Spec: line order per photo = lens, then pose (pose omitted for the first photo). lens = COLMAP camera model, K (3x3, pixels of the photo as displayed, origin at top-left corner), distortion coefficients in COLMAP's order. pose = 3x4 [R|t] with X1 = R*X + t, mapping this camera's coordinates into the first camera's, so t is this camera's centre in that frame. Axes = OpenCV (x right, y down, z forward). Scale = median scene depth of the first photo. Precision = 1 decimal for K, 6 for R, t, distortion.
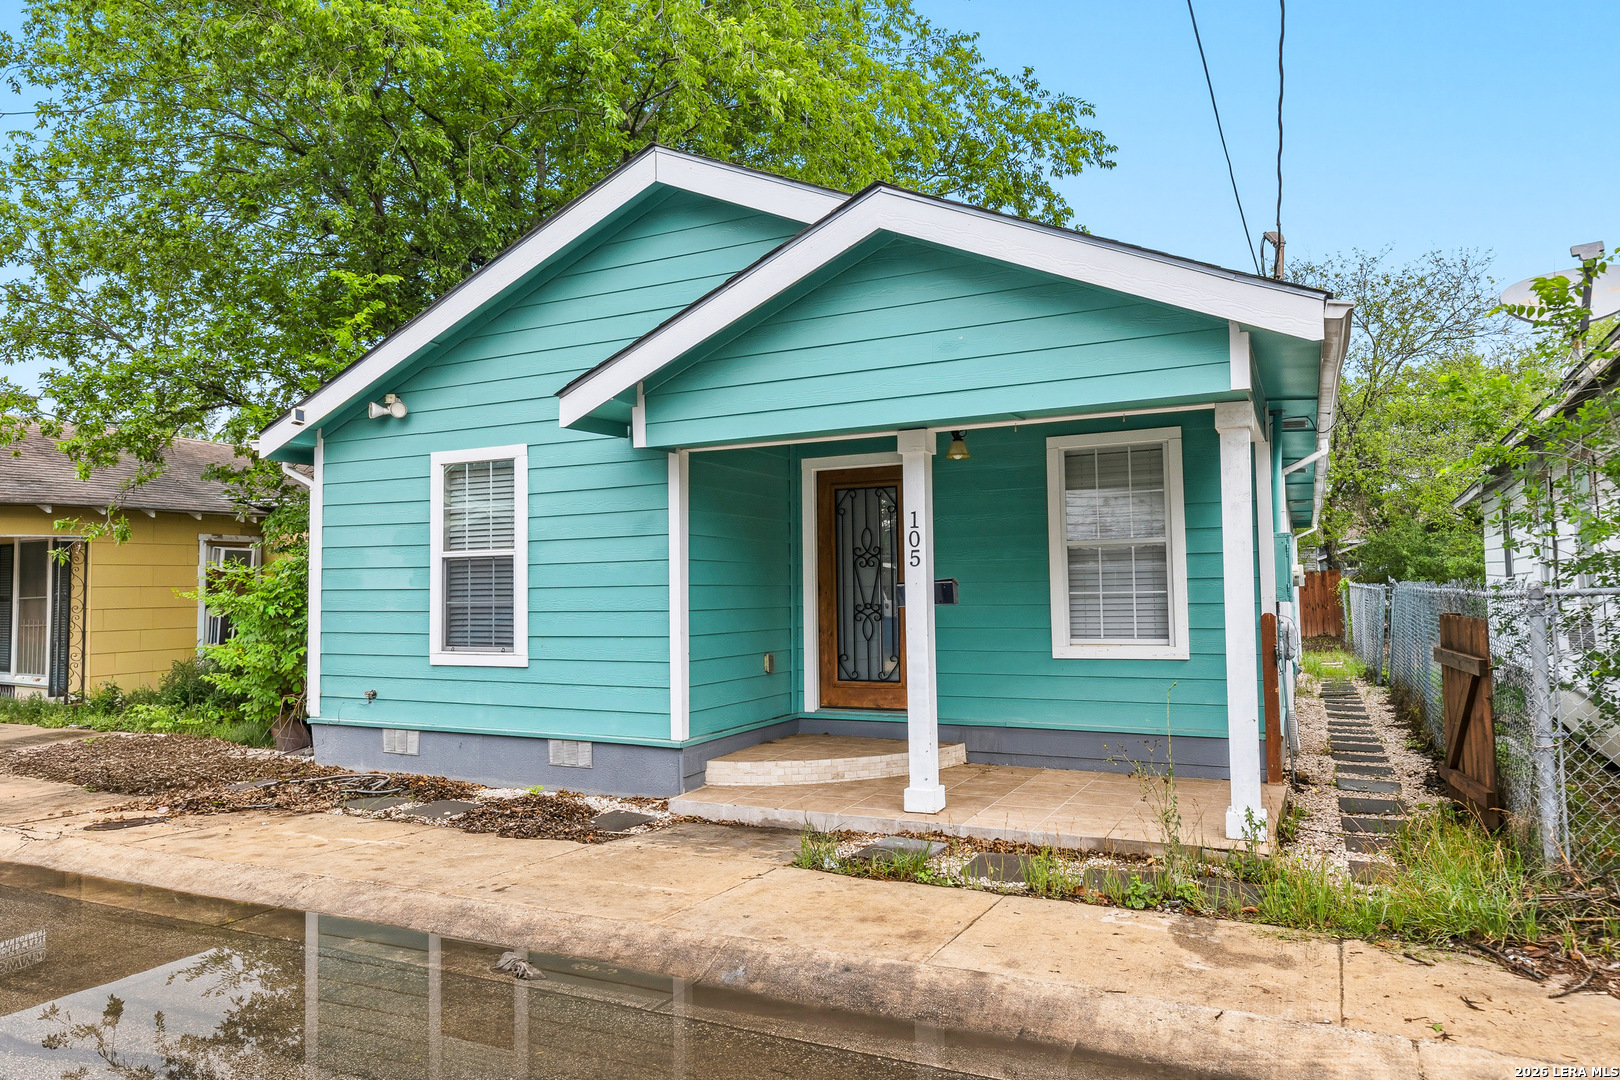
lens RADIAL K [[1041.6, 0, 815.5], [0, 1041.6, 541.2], [0, 0, 1]] dist [0.009346, -0.000509]
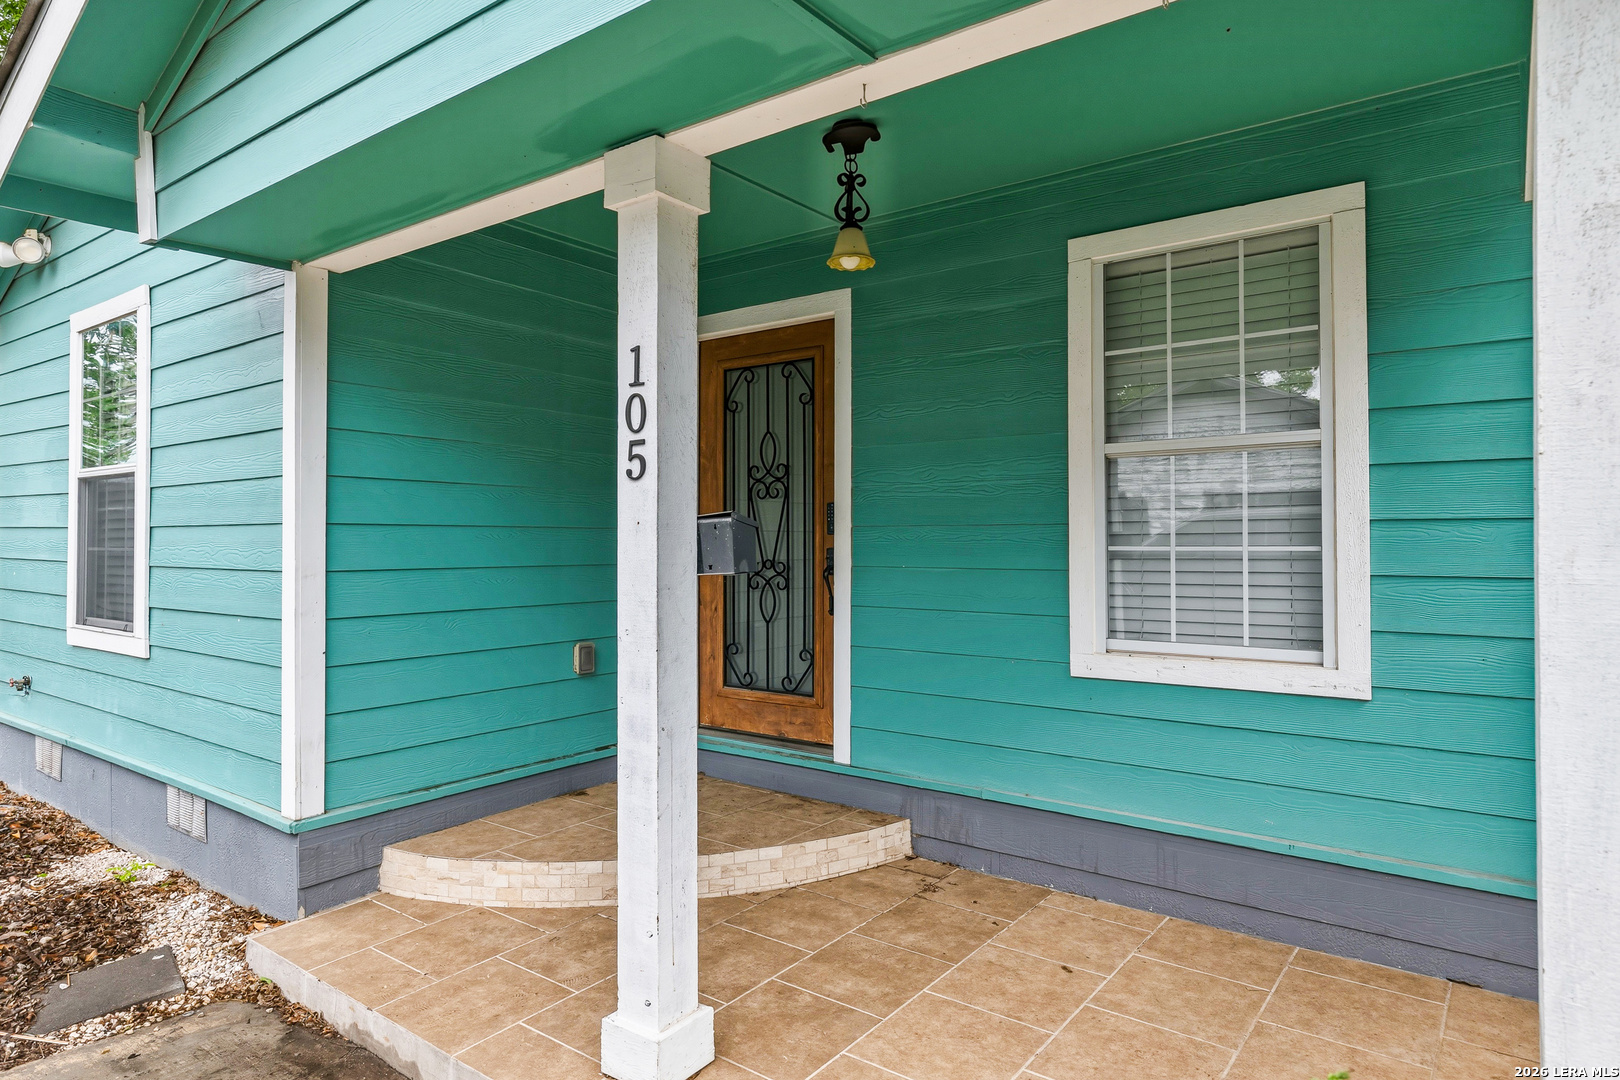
lens RADIAL K [[916.6, 0, 798.9], [0, 916.6, 531.3], [0, 0, 1]] dist [0.015475, -0.000697]
pose [[0.978269, 0.011046, -0.207043, 0.193378], [-0.002534, 0.999142, 0.041329, 0.024225], [0.207322, -0.039906, 0.977458, 0.547795]]
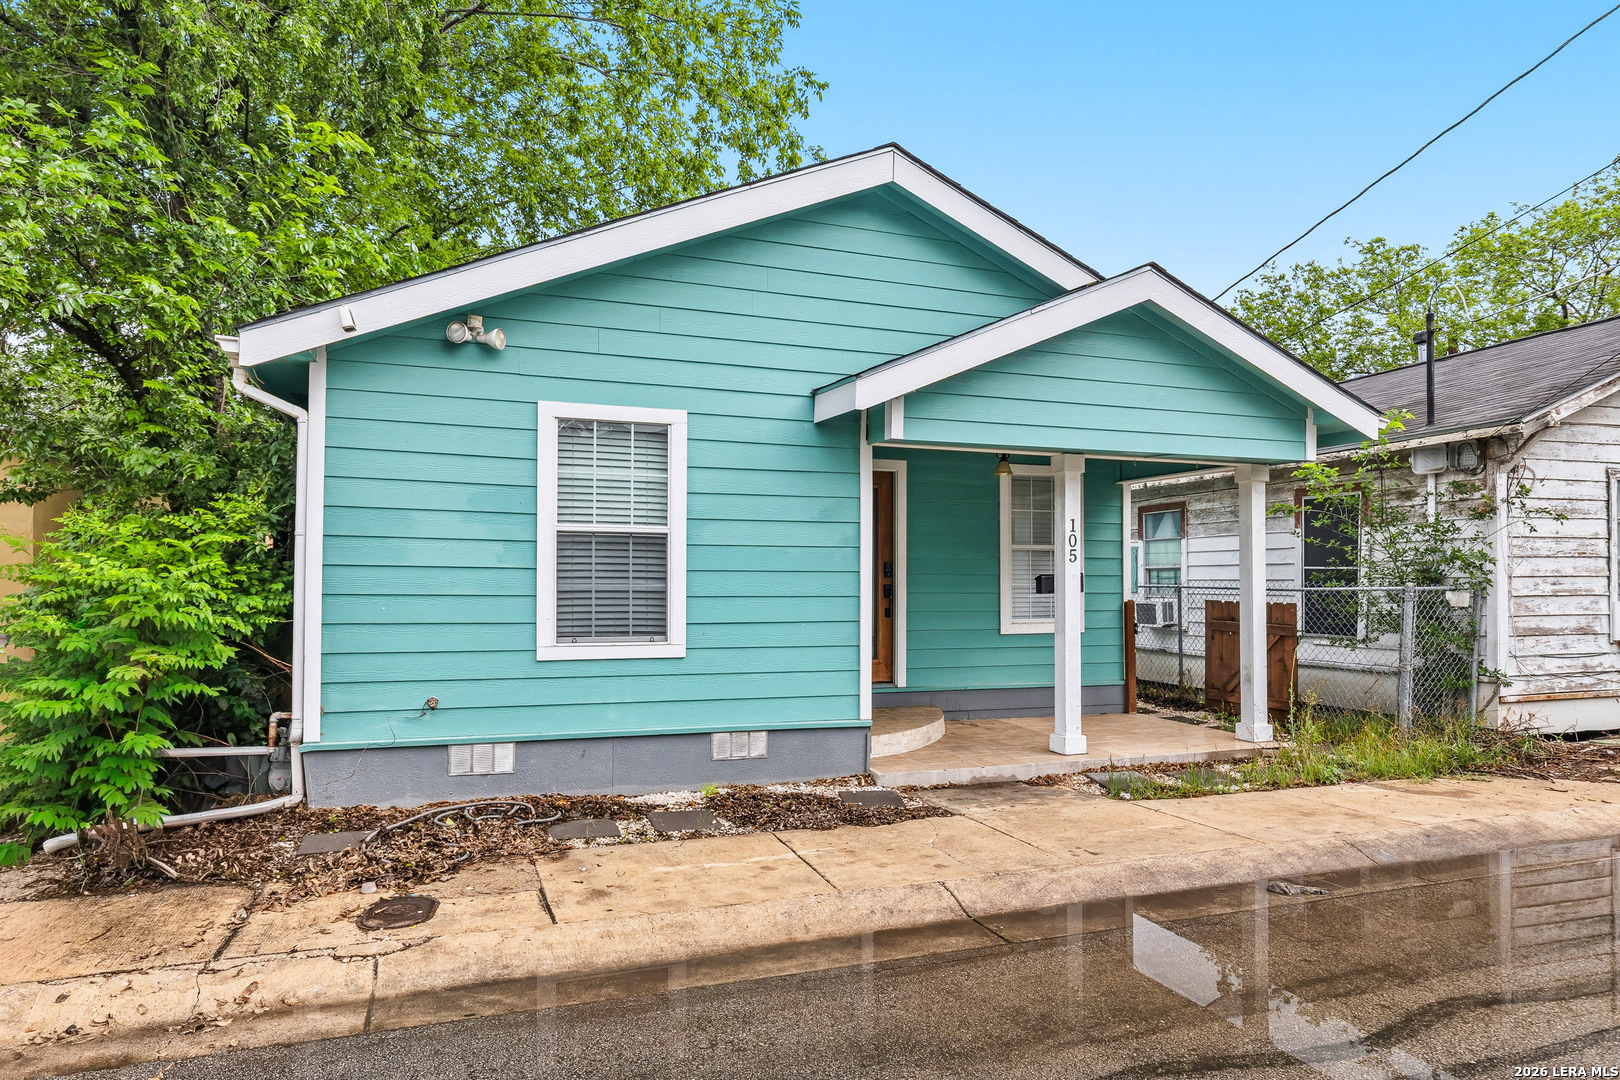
lens RADIAL K [[924.6, 0, 852.9], [0, 924.6, 577.5], [0, 0, 1]] dist [-0.003473, 0.000363]
pose [[0.702693, 0.017521, 0.711277, -0.729238], [-0.050449, 0.998407, 0.025246, 0.023034], [-0.709702, -0.053624, 0.702458, 0.325070]]
